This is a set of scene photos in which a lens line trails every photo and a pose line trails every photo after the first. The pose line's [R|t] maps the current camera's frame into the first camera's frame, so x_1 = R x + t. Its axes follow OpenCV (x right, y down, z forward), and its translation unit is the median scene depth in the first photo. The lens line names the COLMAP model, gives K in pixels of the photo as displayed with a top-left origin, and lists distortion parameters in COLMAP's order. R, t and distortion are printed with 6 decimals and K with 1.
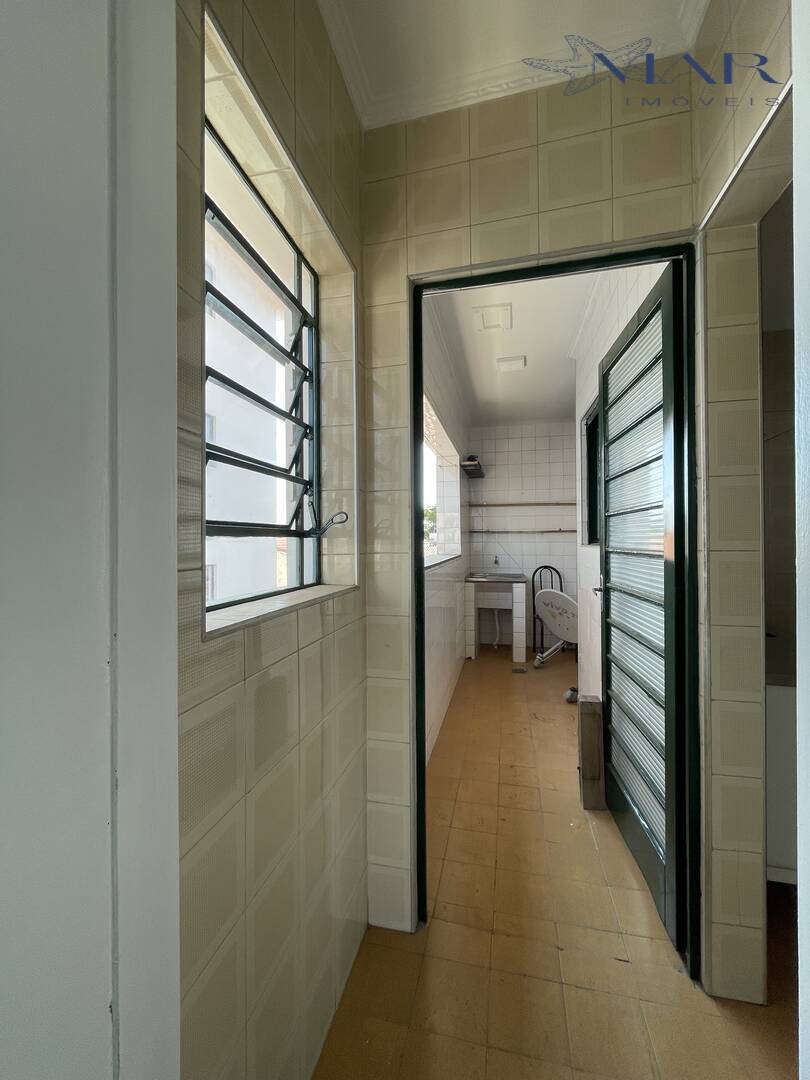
lens RADIAL K [[433.9, 0, 409.8], [0, 433.9, 543.0], [0, 0, 1]] dist [-0.002135, -0.000721]
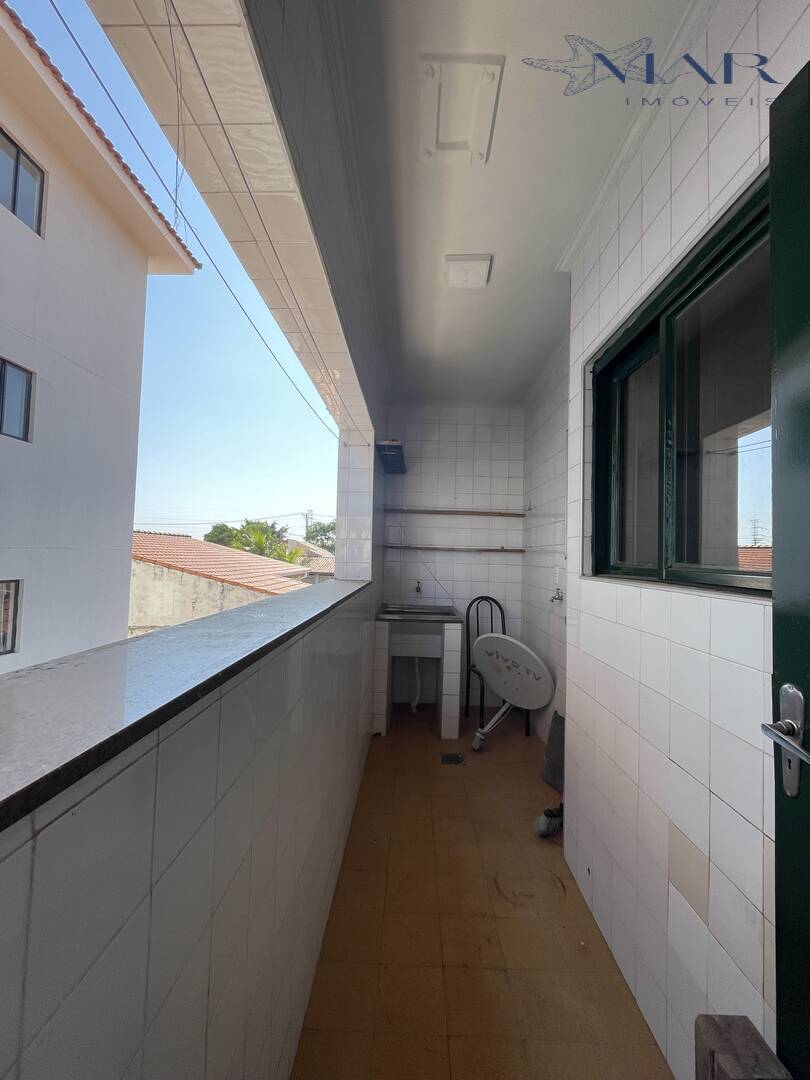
lens RADIAL K [[433.9, 0, 410.7], [0, 433.9, 542.7], [0, 0, 1]] dist [-0.002135, -0.000721]
pose [[0.976853, 0.040986, 0.209947, 0.033471], [-0.033830, 0.998721, -0.037566, -0.007303], [-0.211219, 0.029594, 0.976991, 0.319682]]
